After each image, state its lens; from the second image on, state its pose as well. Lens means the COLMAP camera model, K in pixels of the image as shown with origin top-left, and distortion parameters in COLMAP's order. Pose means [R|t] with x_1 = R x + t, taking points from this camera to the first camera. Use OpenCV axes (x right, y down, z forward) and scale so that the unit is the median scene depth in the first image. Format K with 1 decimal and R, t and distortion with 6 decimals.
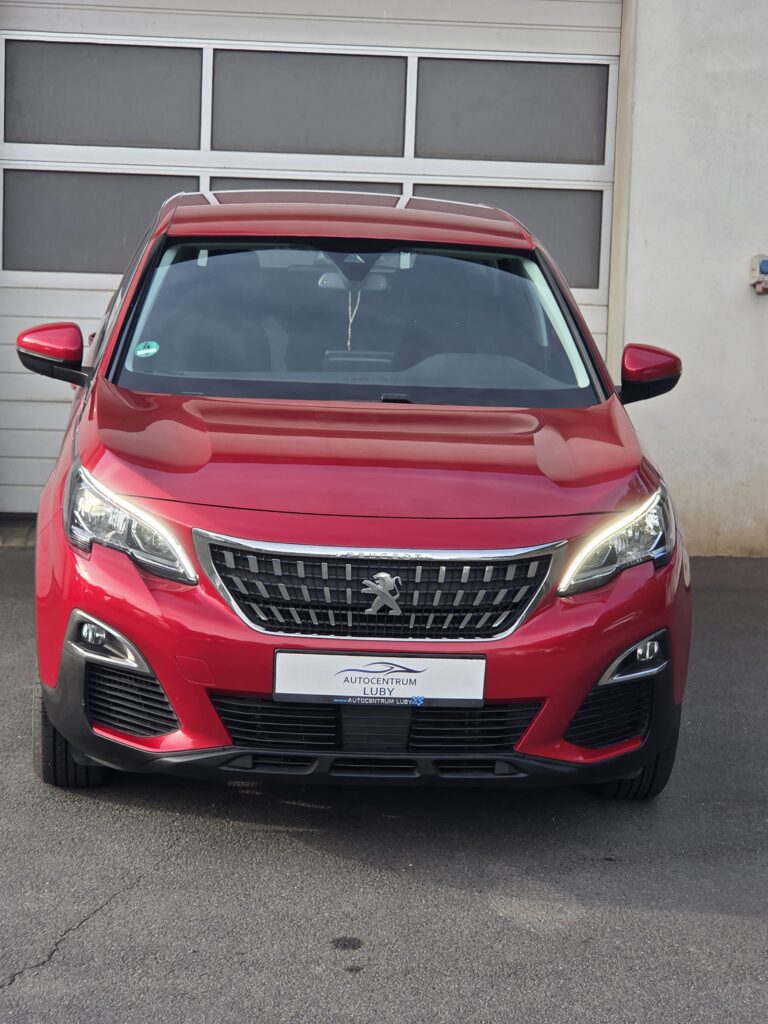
lens RADIAL K [[2437.0, 0, 360.5], [0, 2437.0, 509.1], [0, 0, 1]] dist [-0.677784, 9.708383]
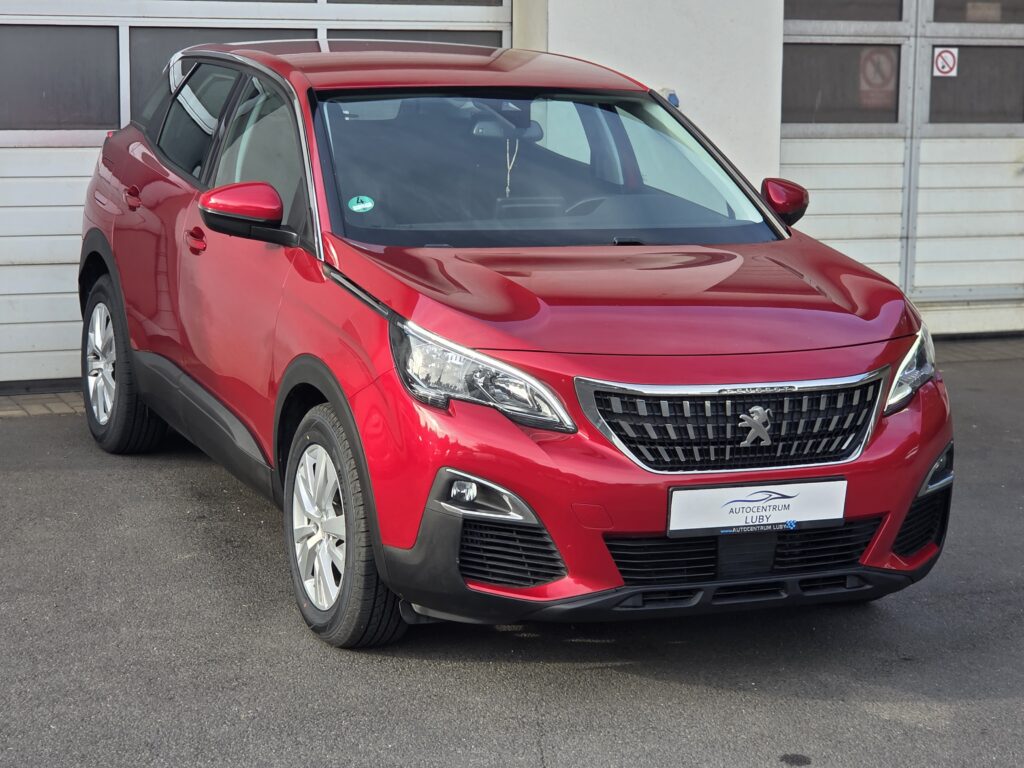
lens RADIAL K [[2437.0, 0, 475.9], [0, 2437.0, 384.6], [0, 0, 1]] dist [-0.677784, 9.708383]
pose [[0.948068, -0.071462, 0.309936, -0.425146], [0.065890, 0.997422, 0.028423, -0.020691], [-0.311169, -0.006525, 0.950332, 0.044103]]
